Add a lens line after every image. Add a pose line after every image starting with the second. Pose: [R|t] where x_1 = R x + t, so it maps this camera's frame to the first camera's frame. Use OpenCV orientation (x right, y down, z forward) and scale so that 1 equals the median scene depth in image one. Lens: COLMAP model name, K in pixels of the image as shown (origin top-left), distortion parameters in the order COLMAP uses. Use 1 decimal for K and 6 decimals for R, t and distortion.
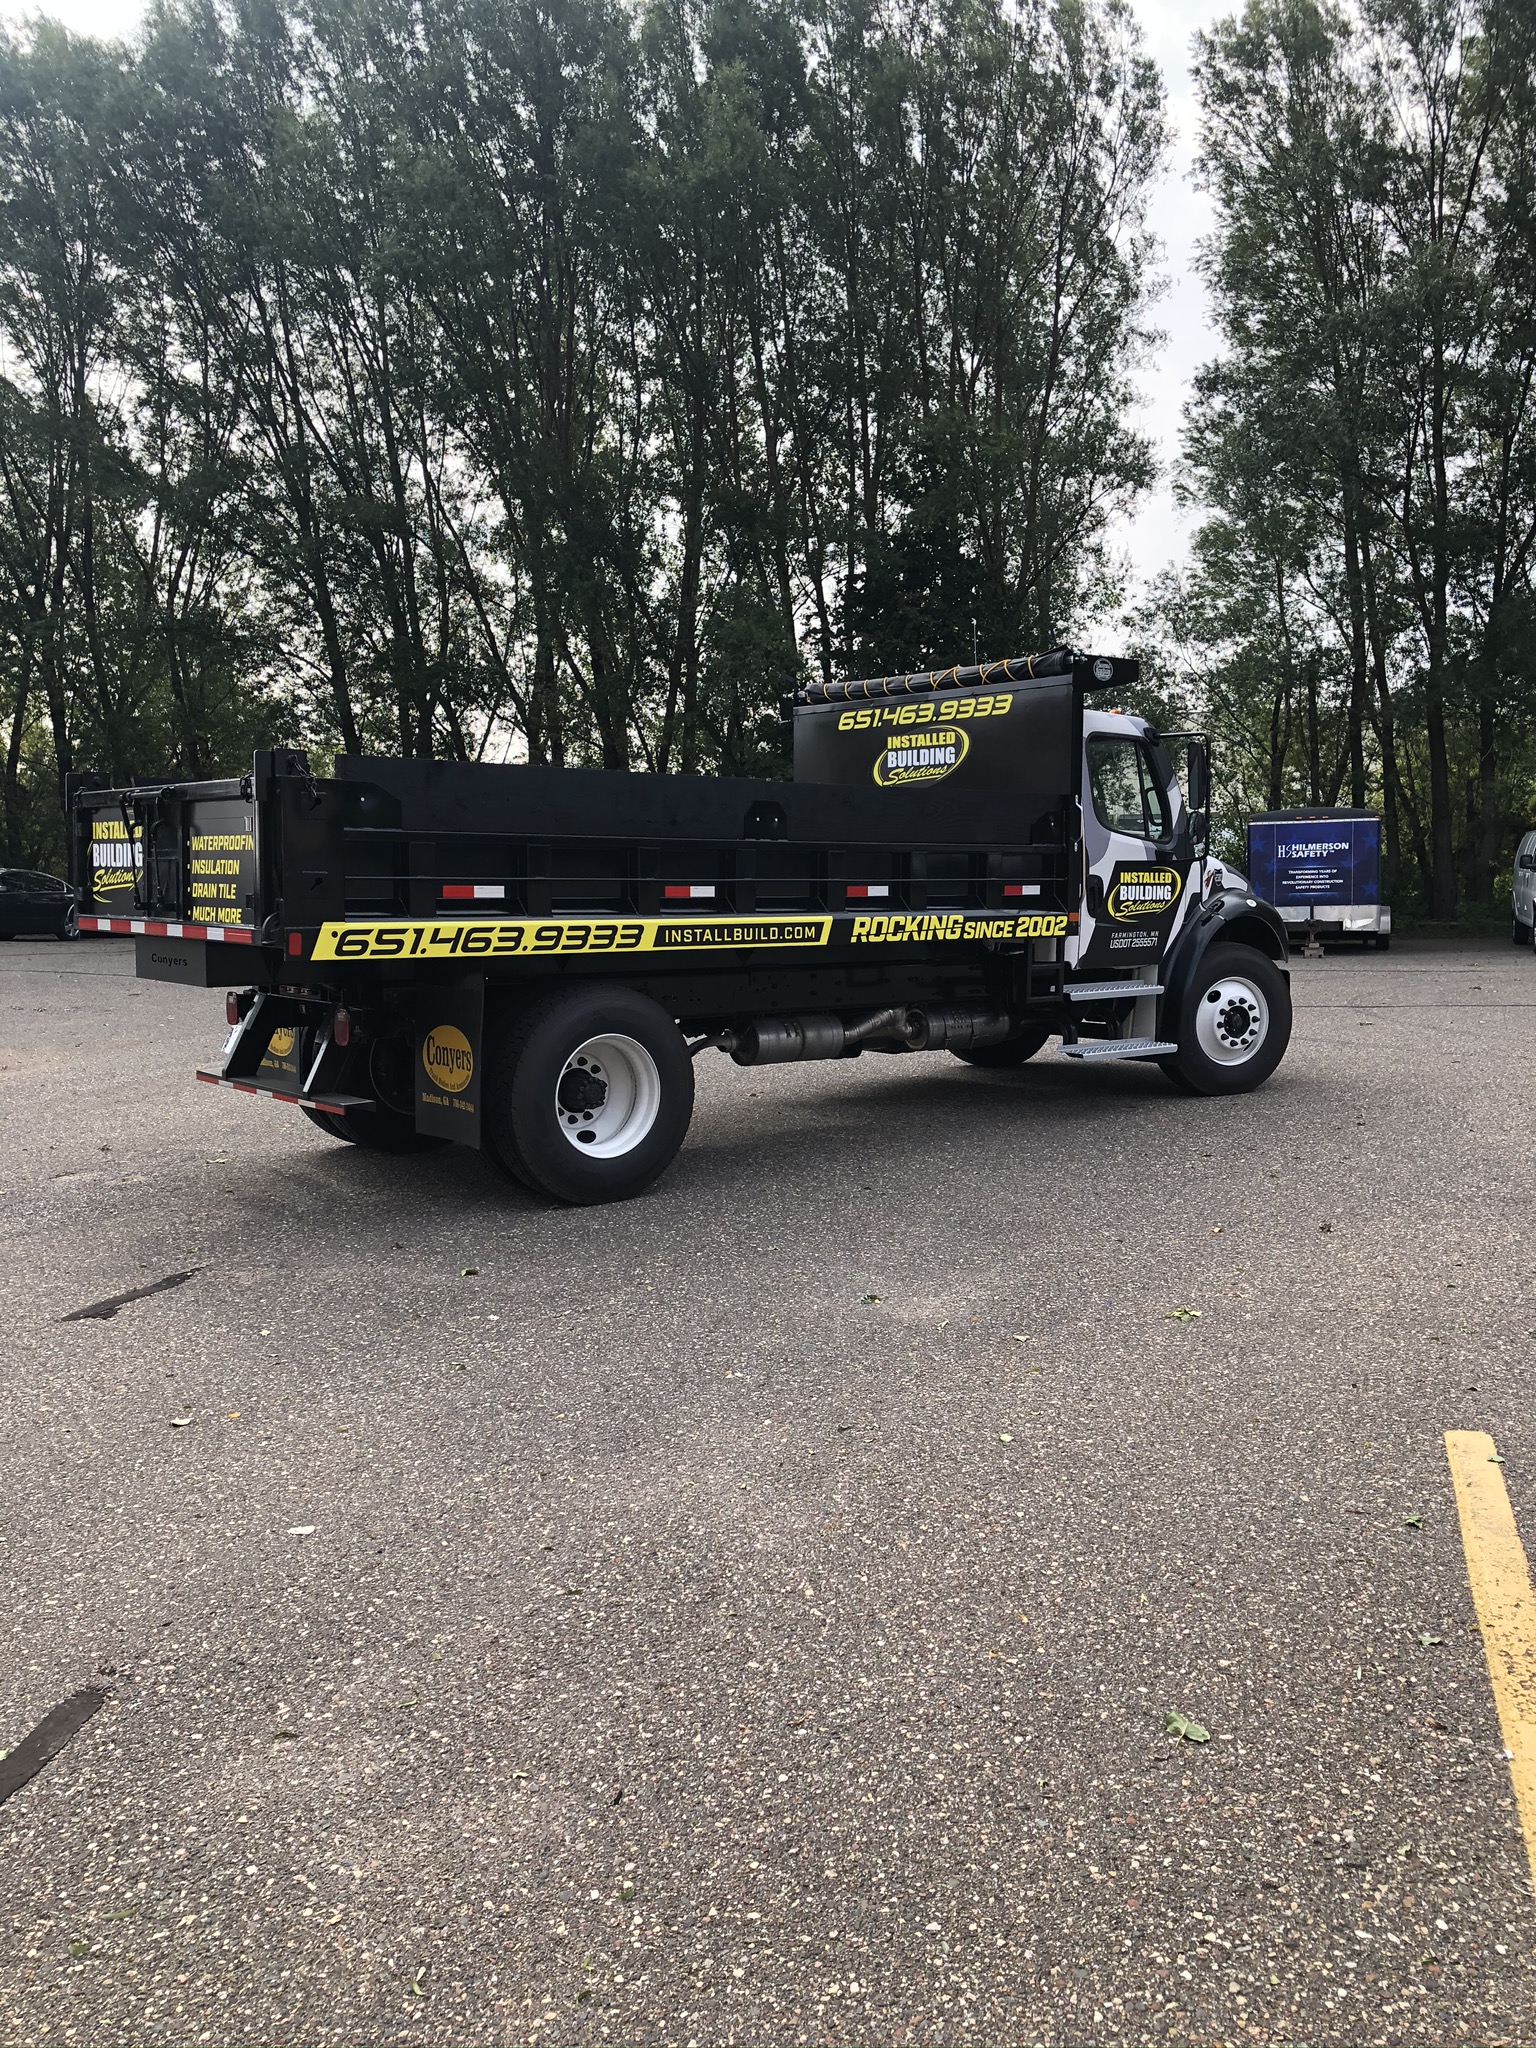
lens RADIAL K [[1663.6, 0, 777.4], [0, 1663.6, 1027.6], [0, 0, 1]] dist [0.037608, -0.041409]
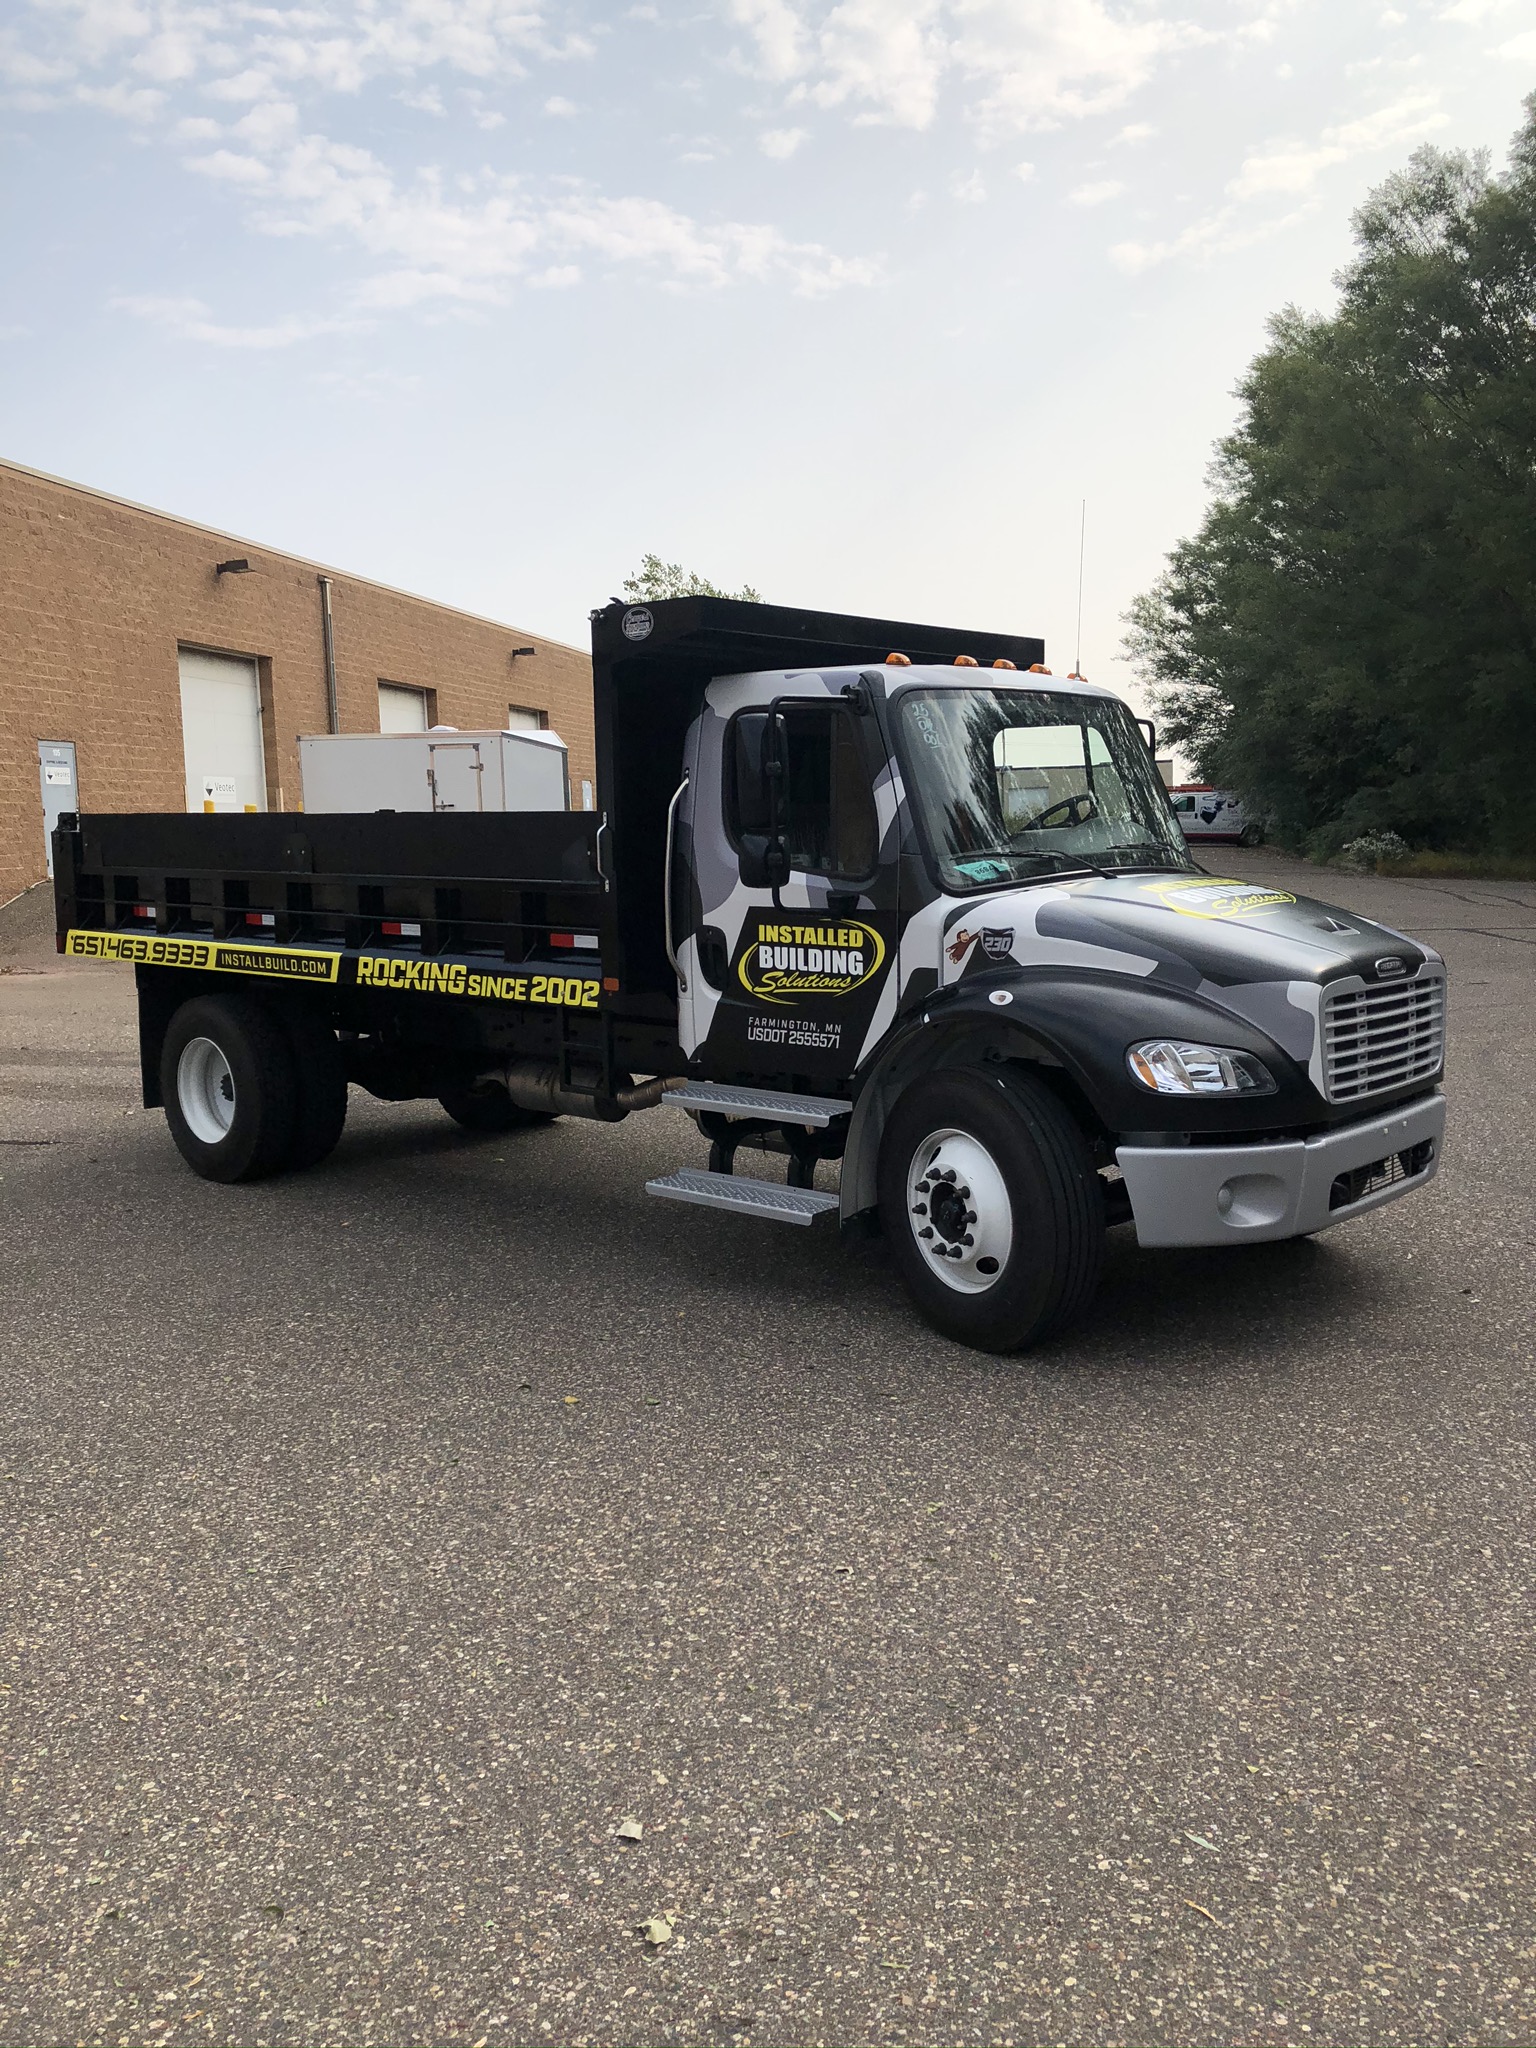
lens RADIAL K [[1663.6, 0, 771.4], [0, 1663.6, 1019.4], [0, 0, 1]] dist [0.037608, -0.041409]
pose [[0.122970, 0.118833, -0.985270, 0.957690], [-0.079107, 0.990820, 0.109629, -0.145044], [0.989252, 0.064461, 0.131242, 1.047546]]
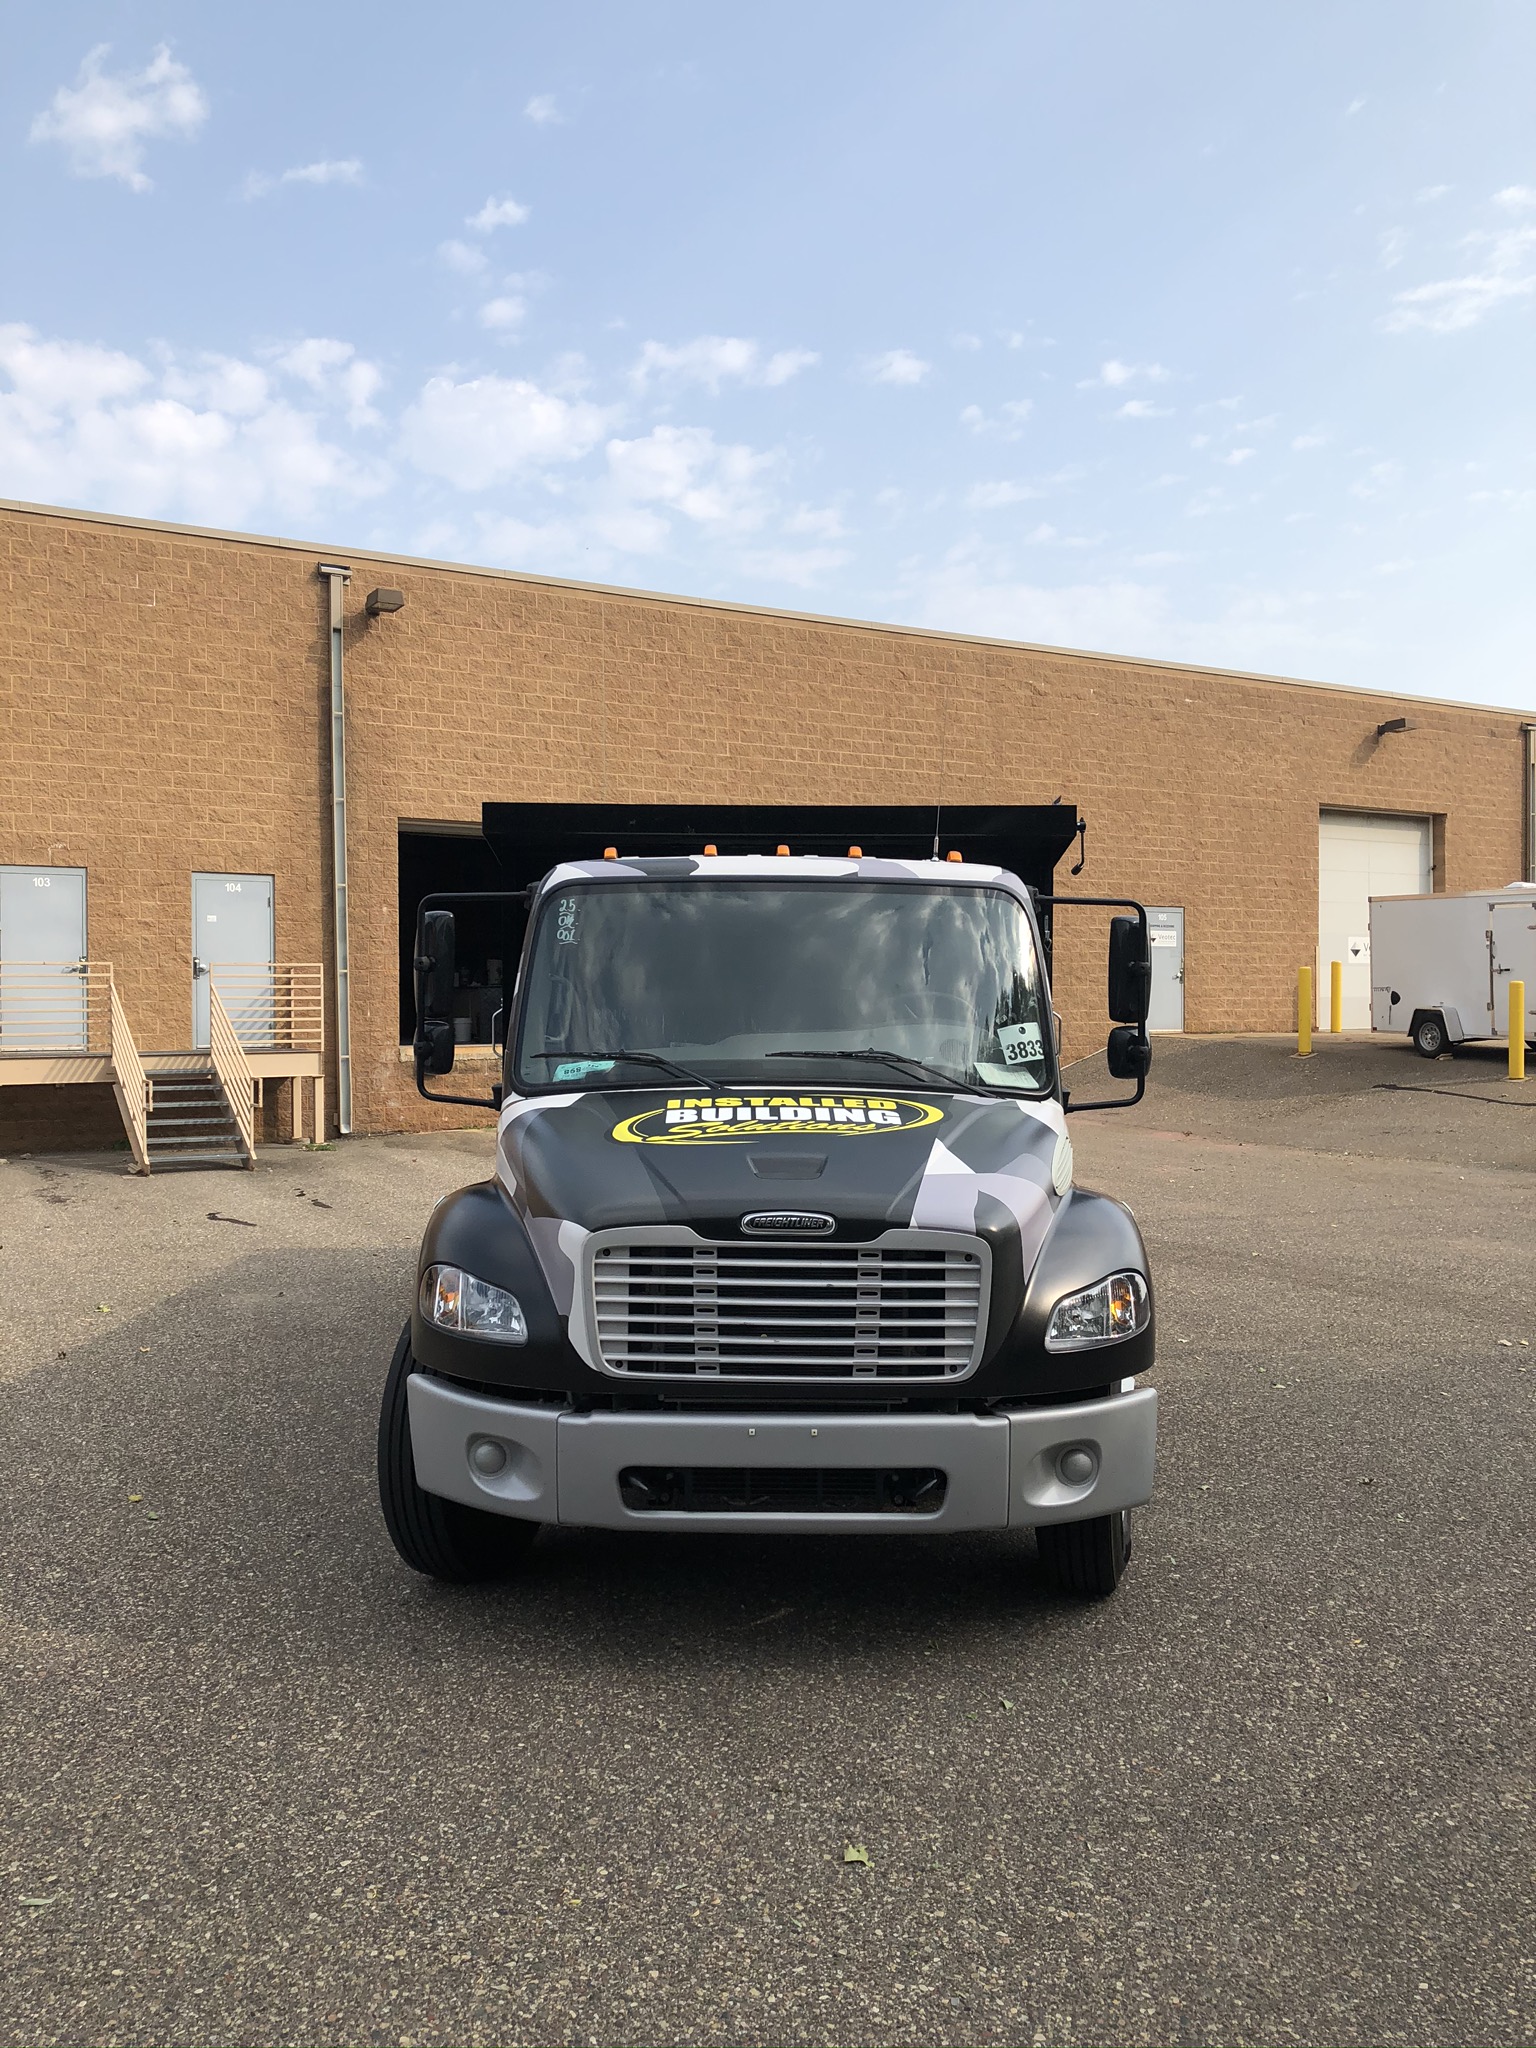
lens RADIAL K [[1663.6, 0, 755.2], [0, 1663.6, 1033.0], [0, 0, 1]] dist [0.037608, -0.041409]
pose [[-0.652801, 0.023459, -0.757166, 0.831971], [-0.075704, 0.992496, 0.096019, -0.187199], [0.753737, 0.120002, -0.646127, 1.408645]]
